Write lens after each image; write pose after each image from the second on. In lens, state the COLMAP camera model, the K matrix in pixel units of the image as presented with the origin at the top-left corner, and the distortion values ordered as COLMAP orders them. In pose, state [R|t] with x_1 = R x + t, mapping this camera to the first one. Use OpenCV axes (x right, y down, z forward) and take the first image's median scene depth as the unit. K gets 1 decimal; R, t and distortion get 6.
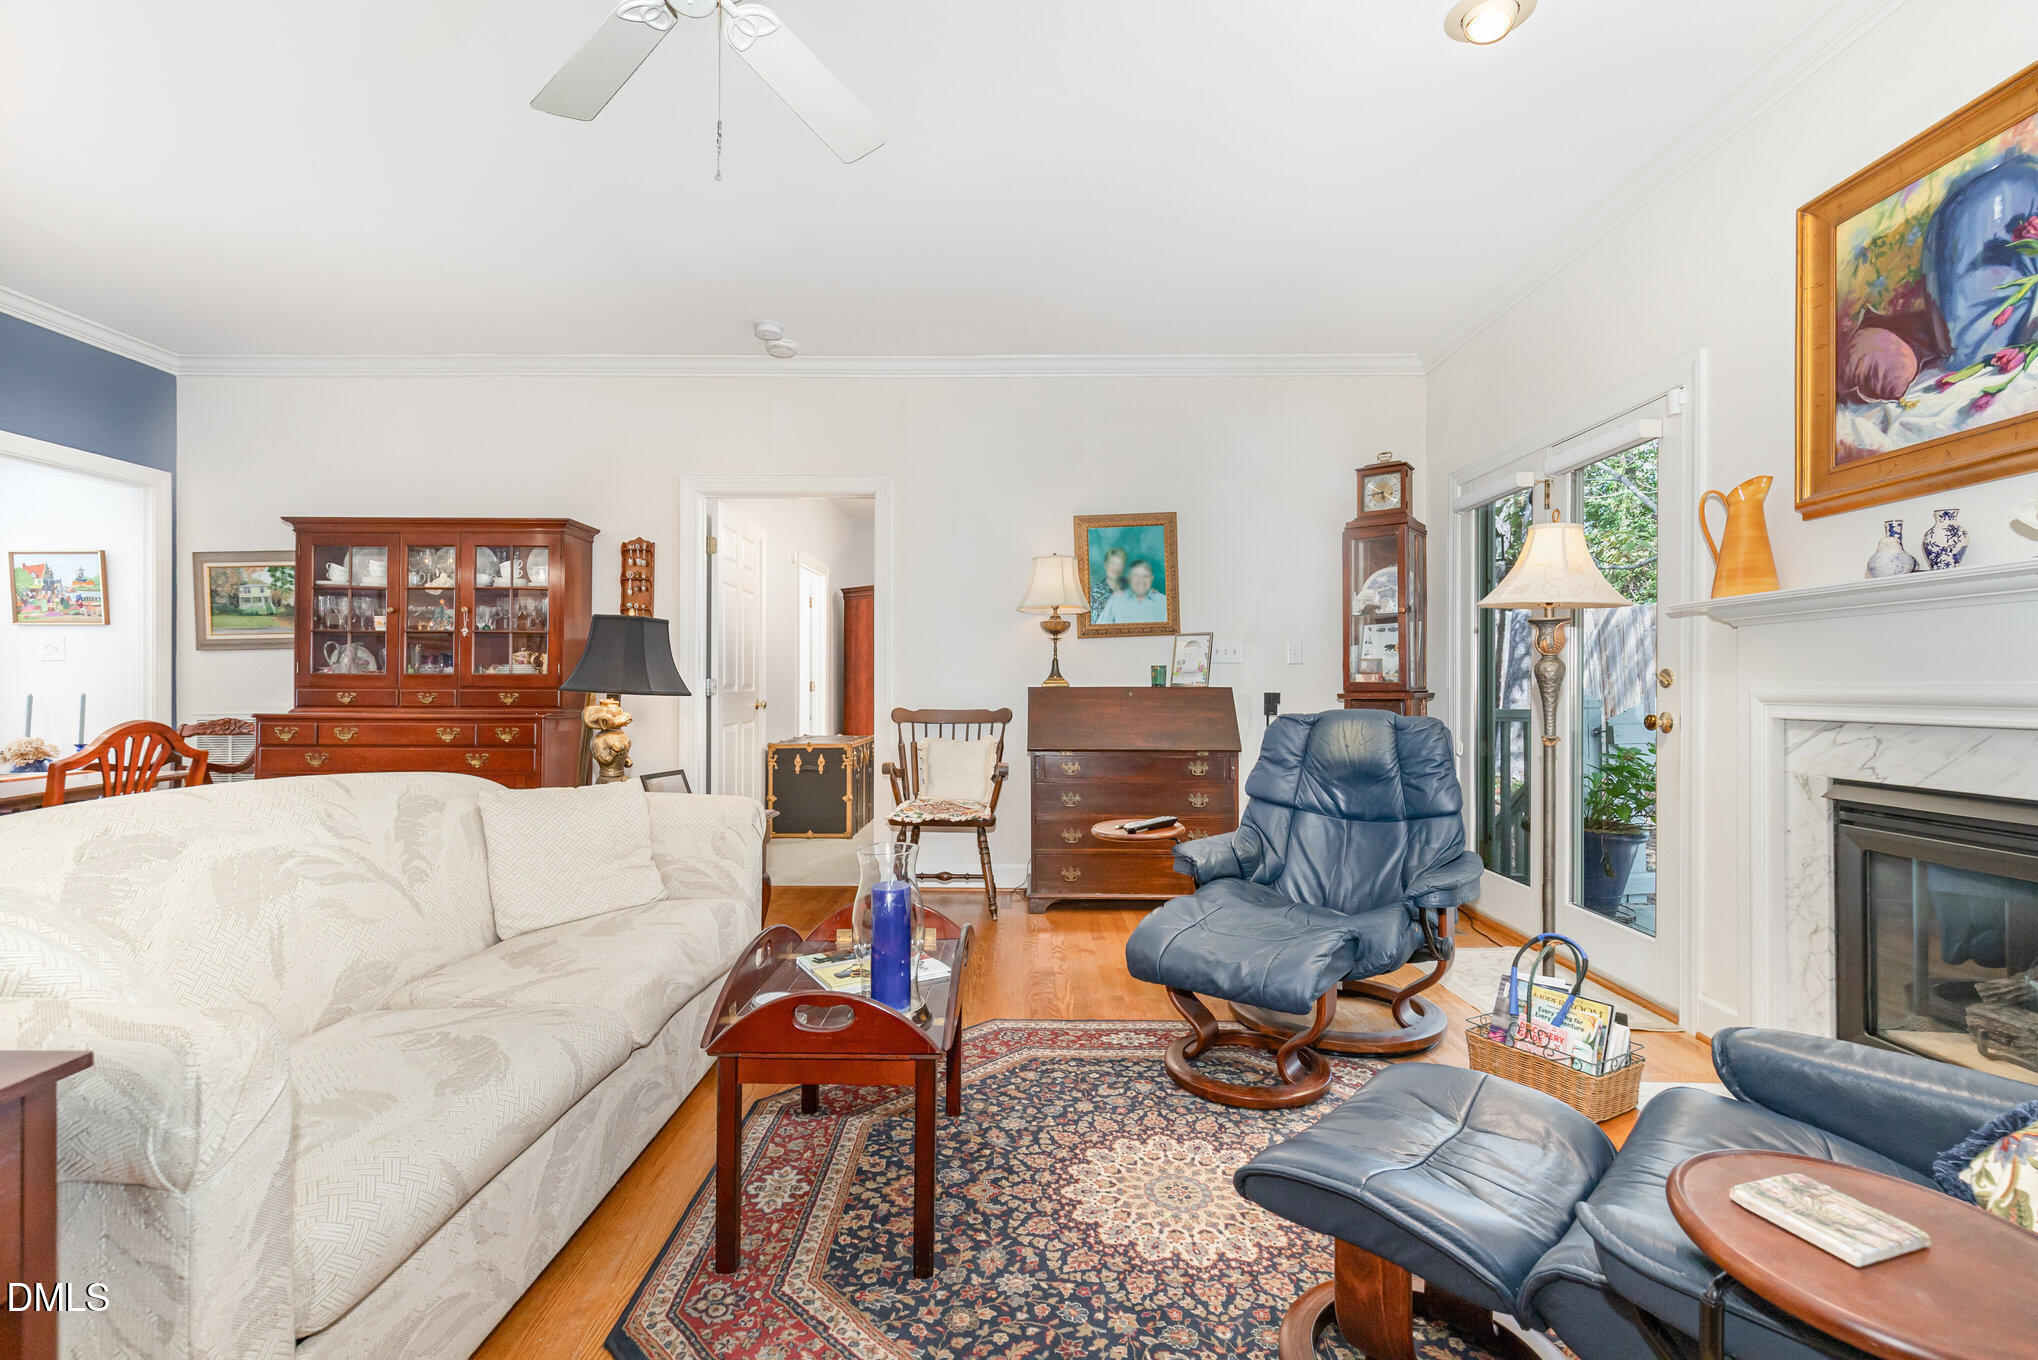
lens RADIAL K [[923.8, 0, 1011.5], [0, 923.8, 680.1], [0, 0, 1]] dist [0.012795, -0.002025]
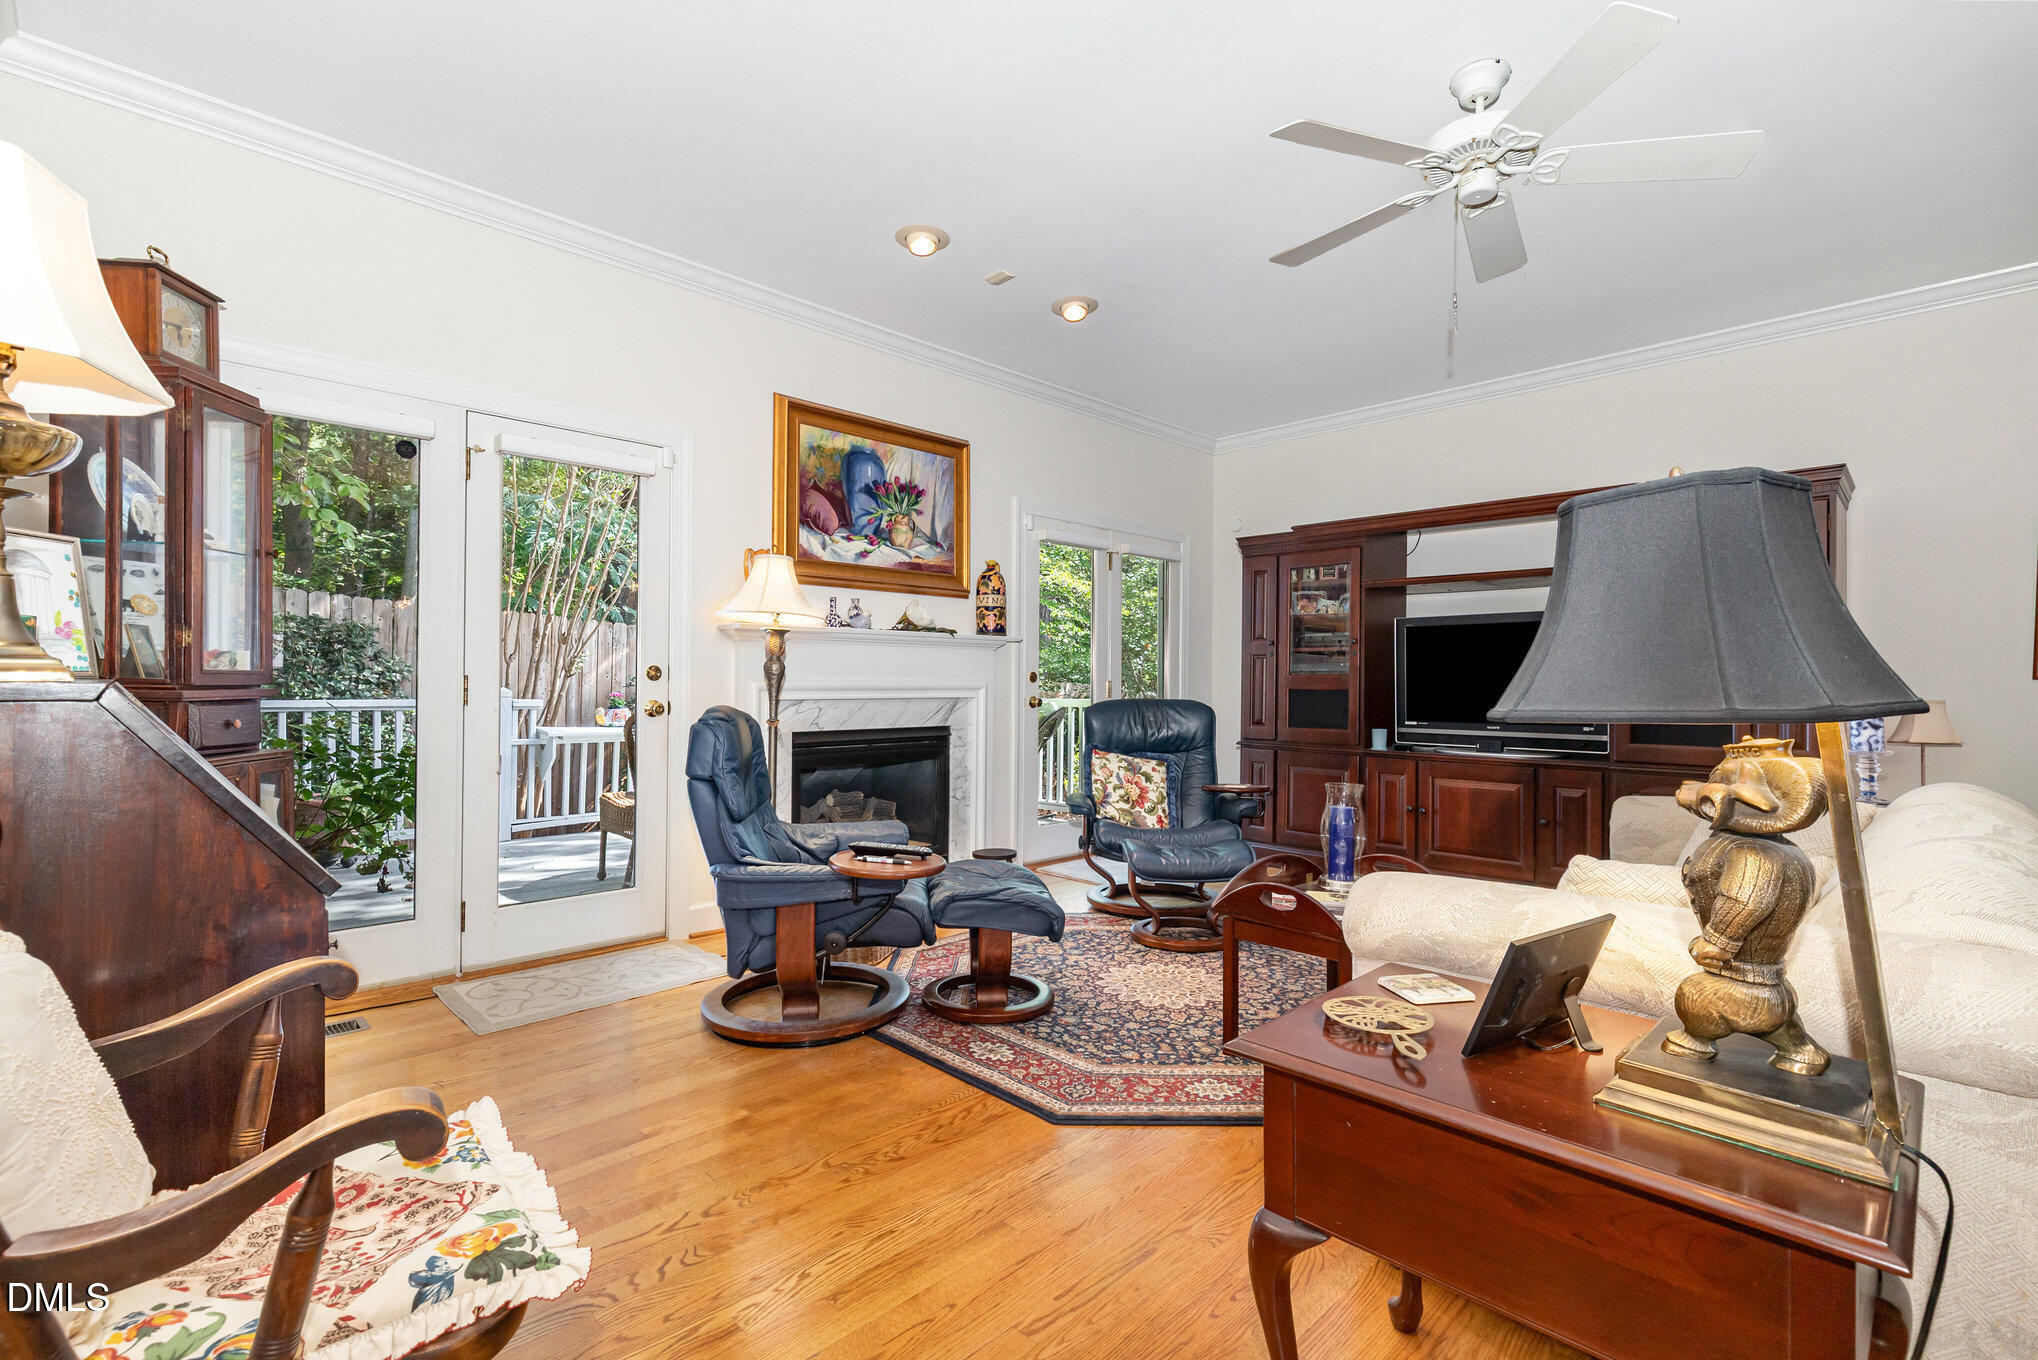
lens RADIAL K [[923.8, 0, 1029.7], [0, 923.8, 679.1], [0, 0, 1]] dist [0.012795, -0.002025]
pose [[-0.720297, -0.003387, 0.693657, -0.520870], [-0.011397, 0.999911, -0.006953, 0.008645], [-0.693572, -0.012914, -0.720272, 1.537358]]
